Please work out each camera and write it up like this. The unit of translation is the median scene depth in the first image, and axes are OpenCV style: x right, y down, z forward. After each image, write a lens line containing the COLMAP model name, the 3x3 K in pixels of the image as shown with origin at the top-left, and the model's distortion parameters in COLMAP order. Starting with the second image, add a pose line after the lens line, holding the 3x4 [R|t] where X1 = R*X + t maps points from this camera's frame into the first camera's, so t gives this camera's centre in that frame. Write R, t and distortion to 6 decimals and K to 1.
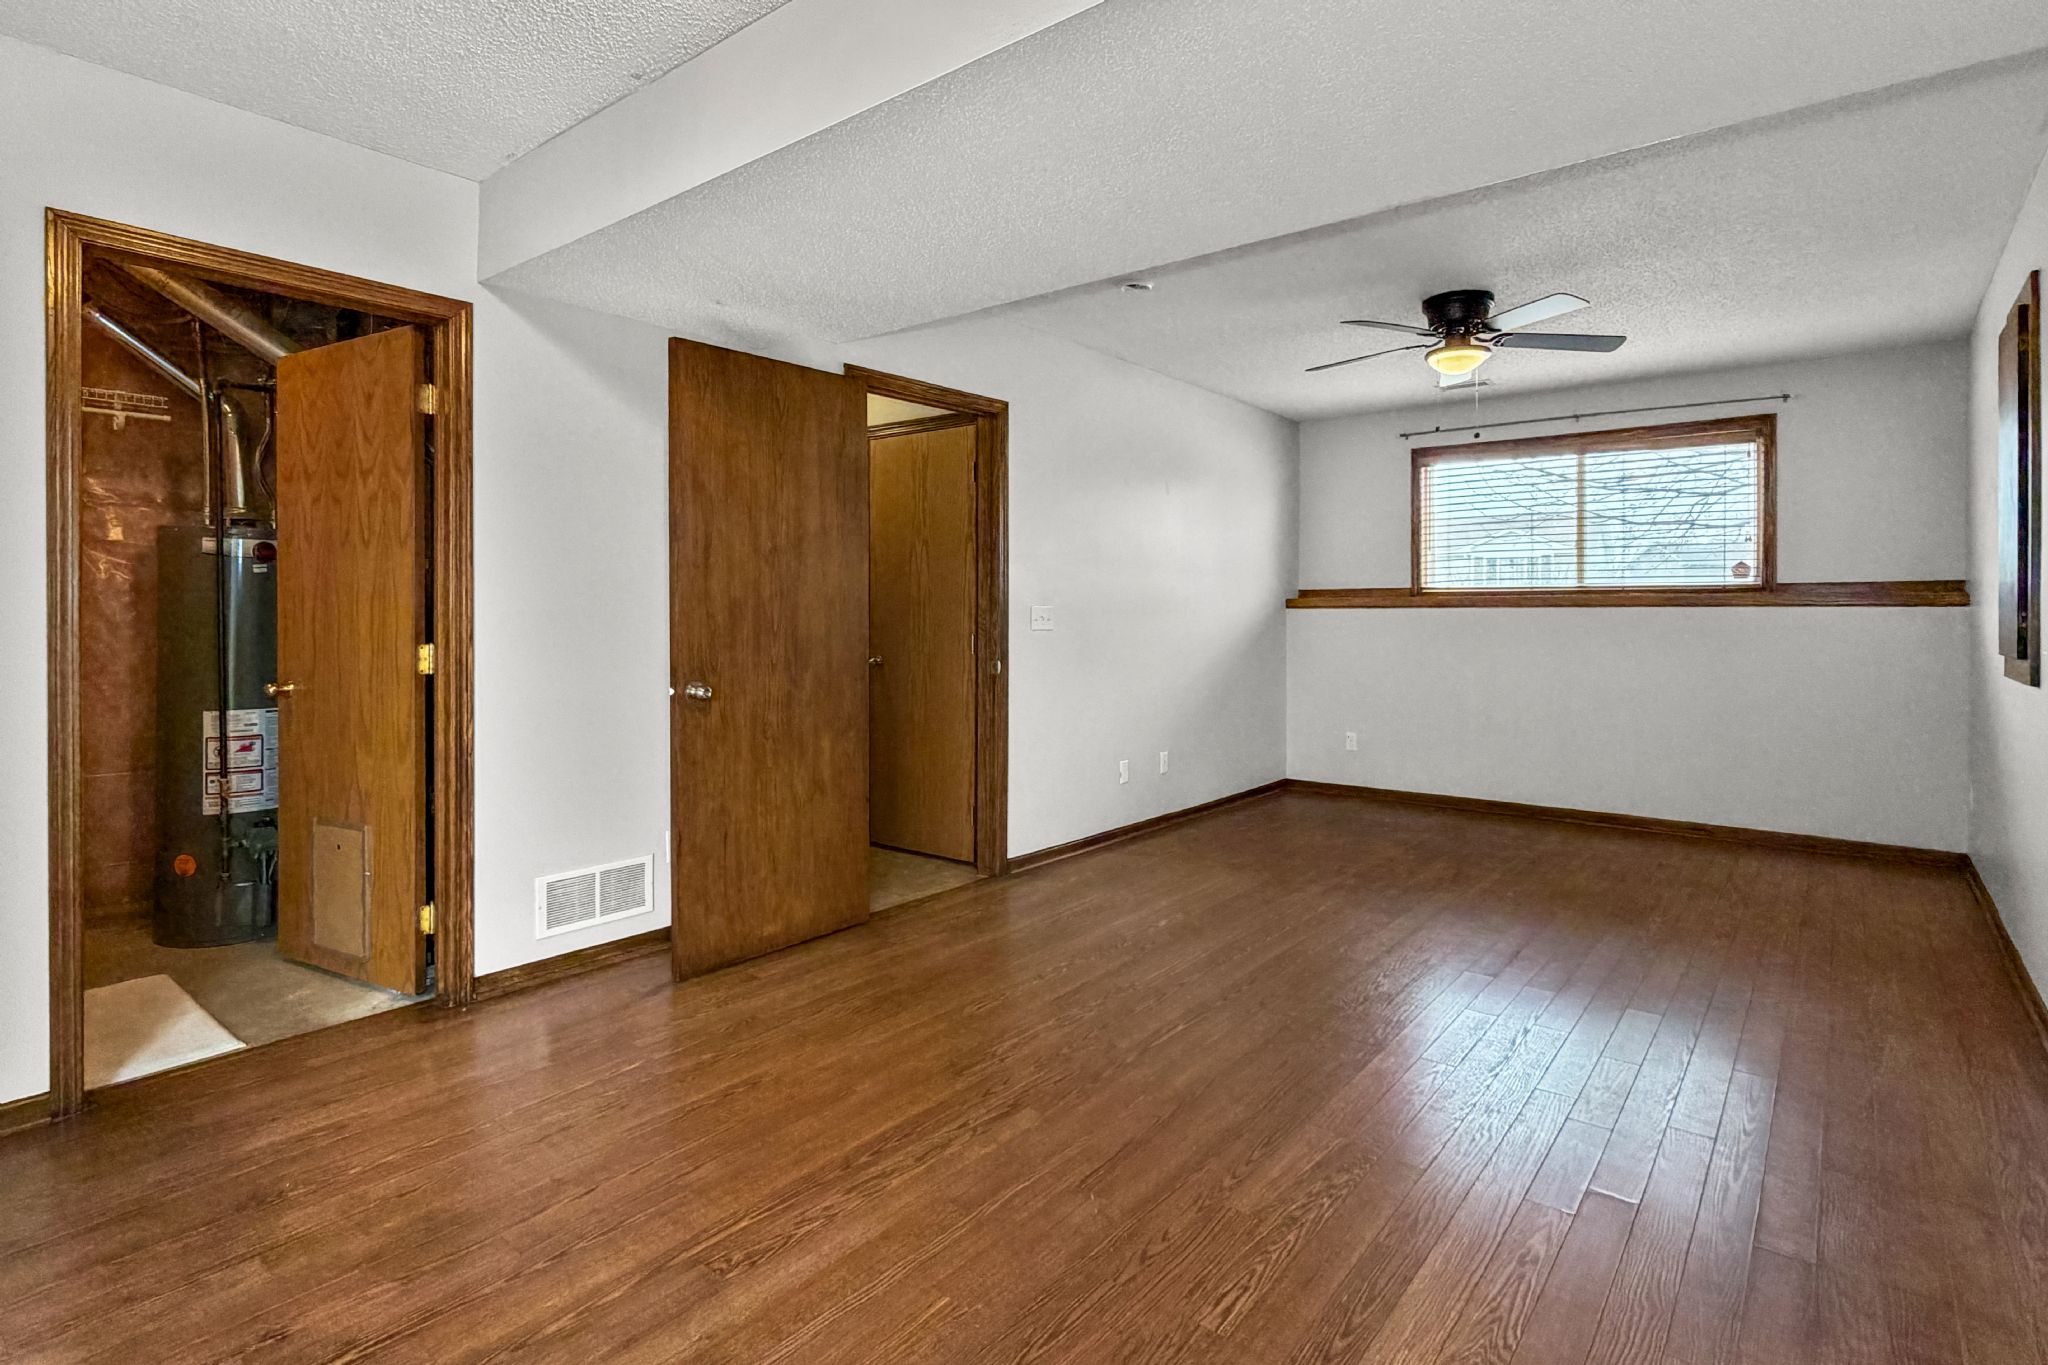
lens RADIAL K [[1015.1, 0, 1028.6], [0, 1015.1, 610.3], [0, 0, 1]] dist [-0.002784, -0.001013]
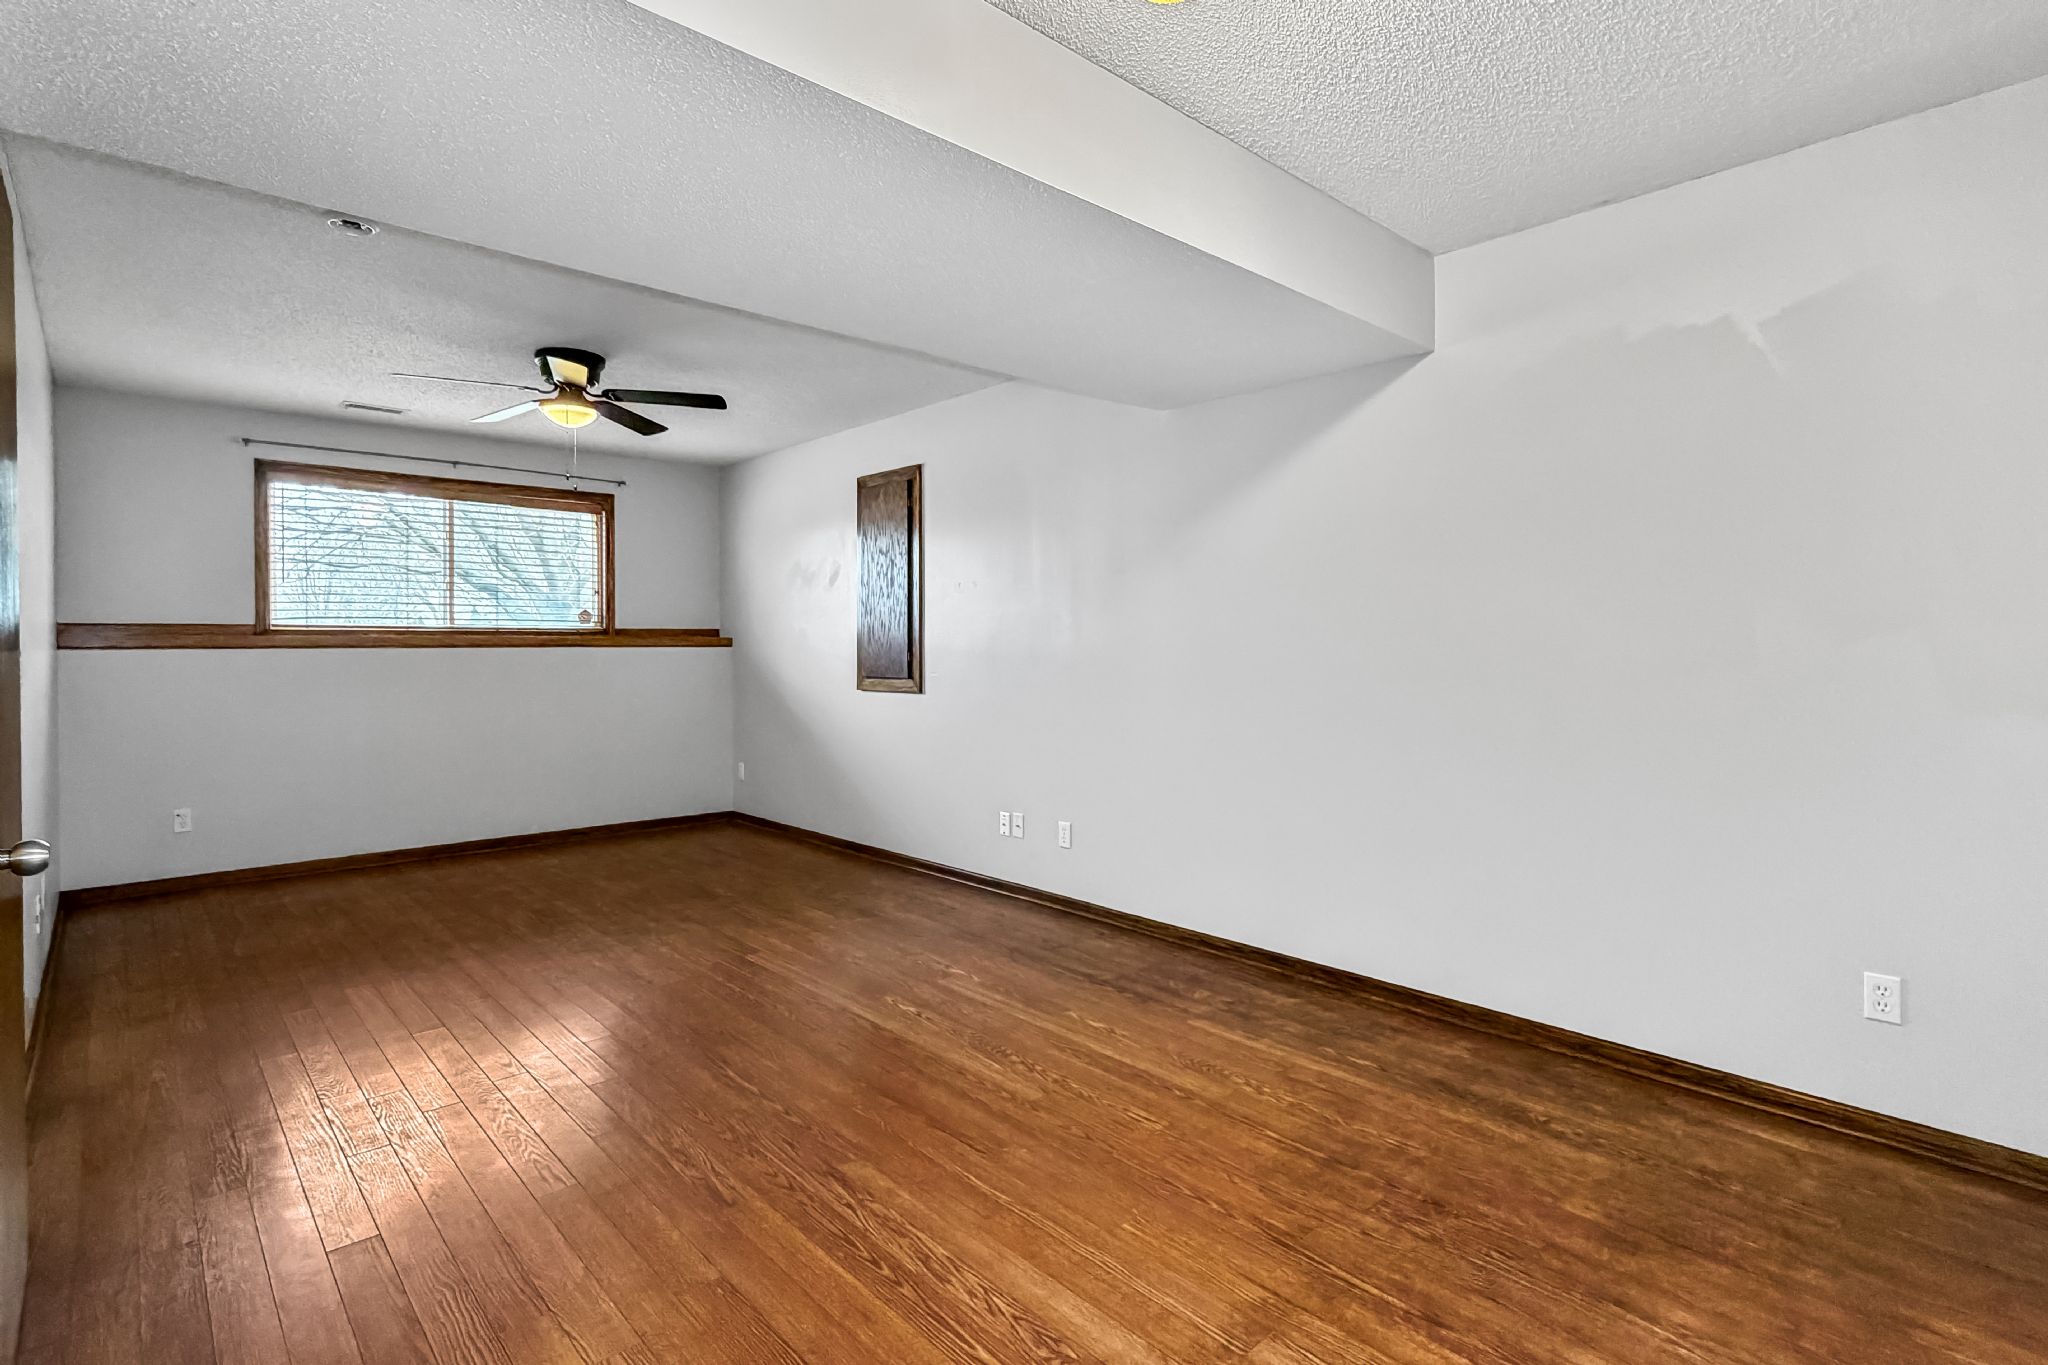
lens RADIAL K [[992.6, 0, 1017.4], [0, 992.6, 663.0], [0, 0, 1]] dist [-0.000931, -0.000152]
pose [[0.155635, -0.019891, 0.987614, -0.416835], [-0.000030, 0.999797, 0.020141, -0.008522], [-0.987815, -0.003164, 0.155602, 0.308013]]
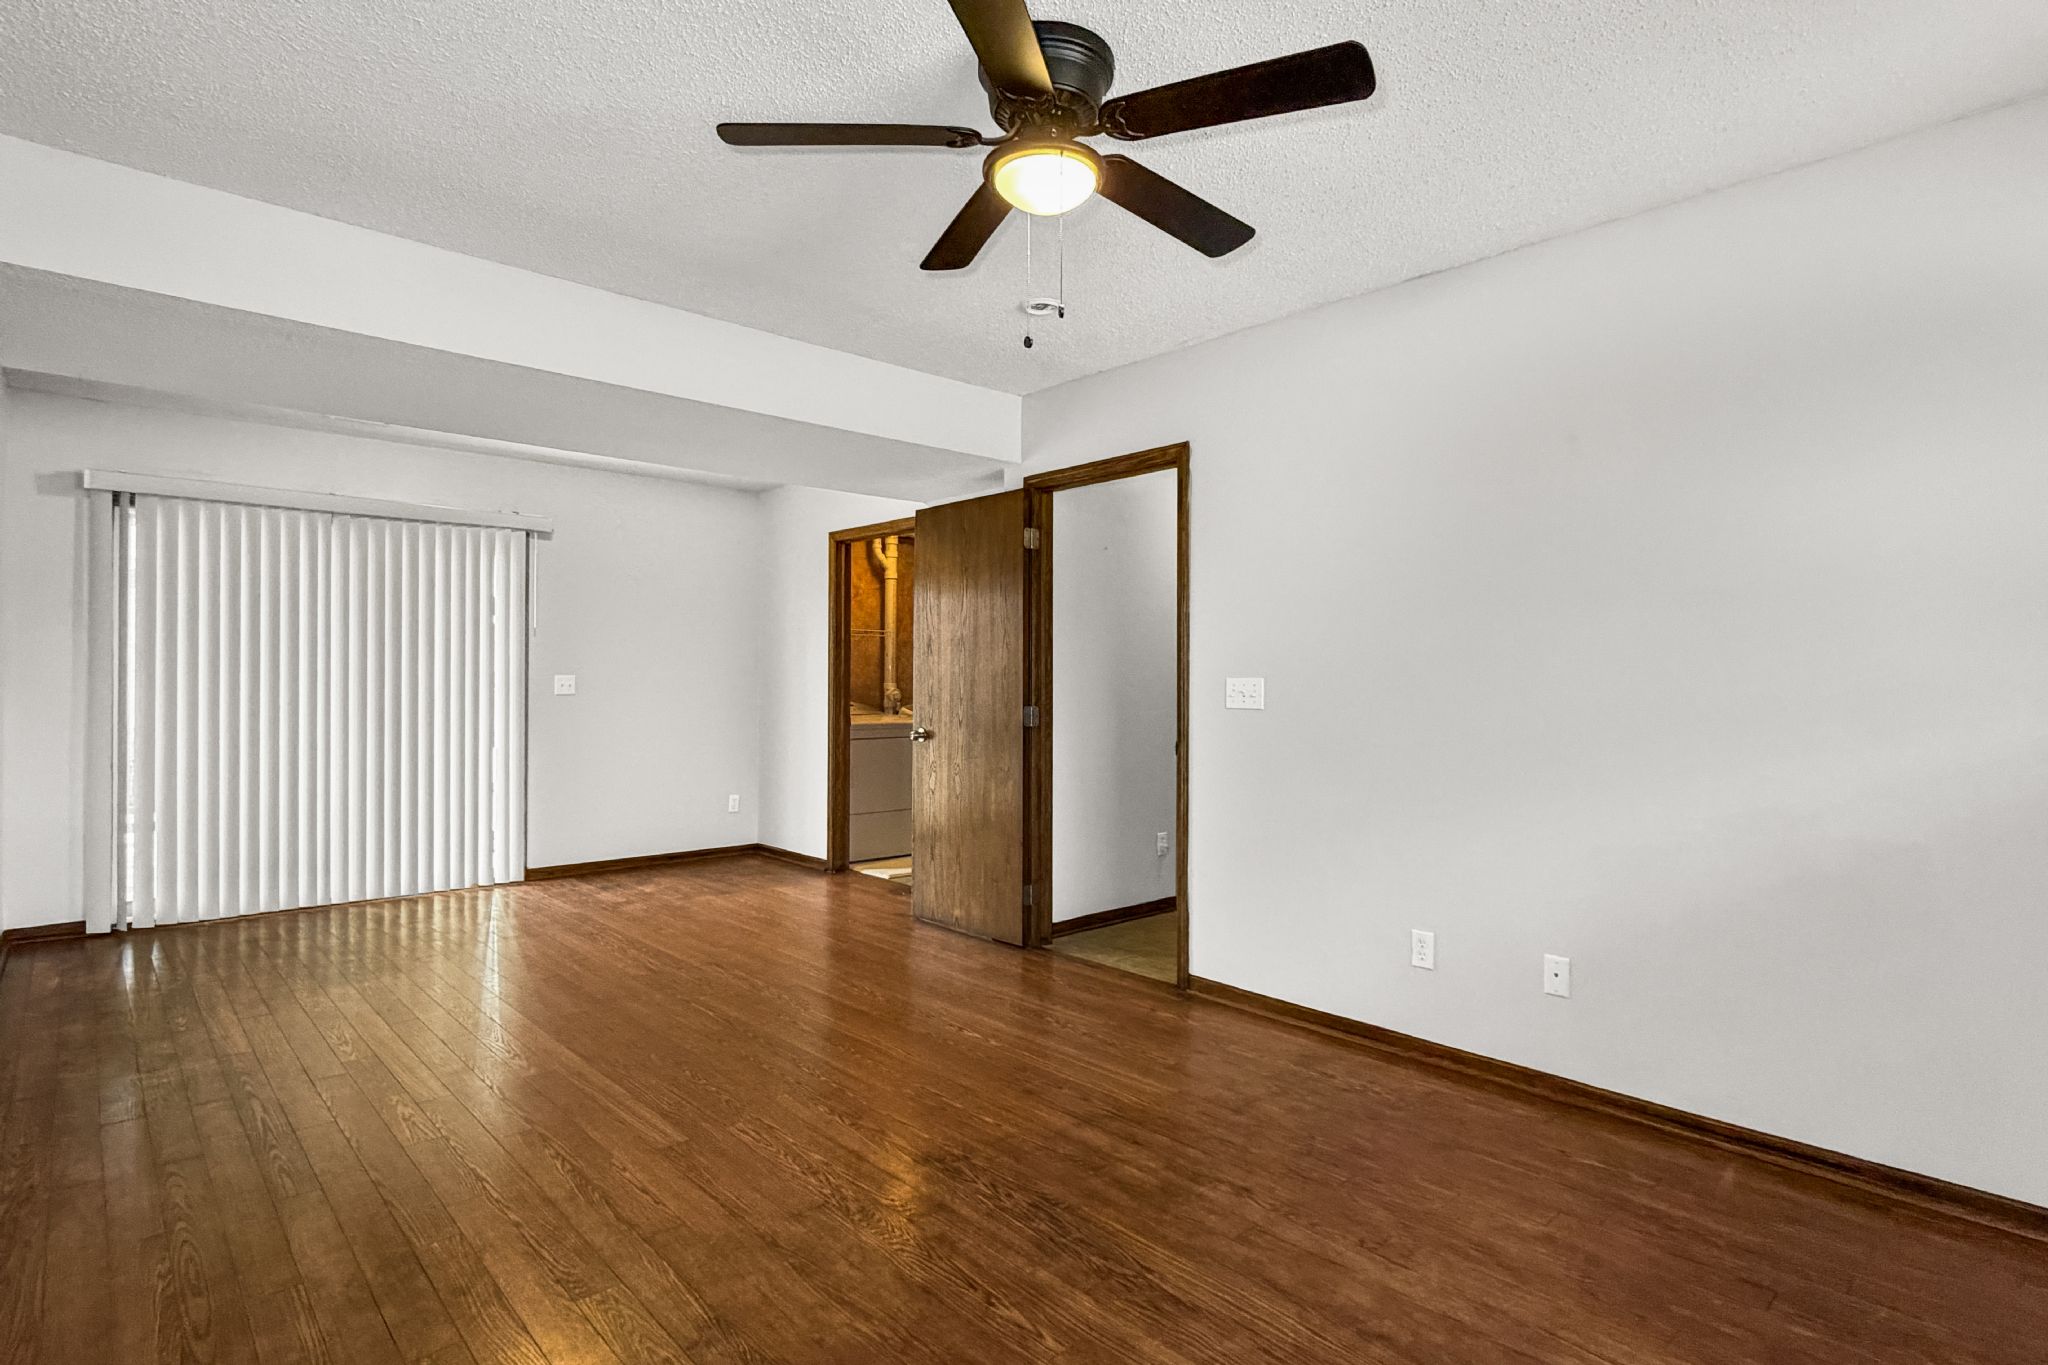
lens RADIAL K [[1013.2, 0, 1024.0], [0, 1013.2, 682.5], [0, 0, 1]] dist [-0.001254, -0.000174]
pose [[-0.141183, 0.001678, -0.989982, 0.728967], [-0.000254, 0.999998, 0.001731, -0.002038], [0.989983, 0.000496, -0.141183, 0.848141]]
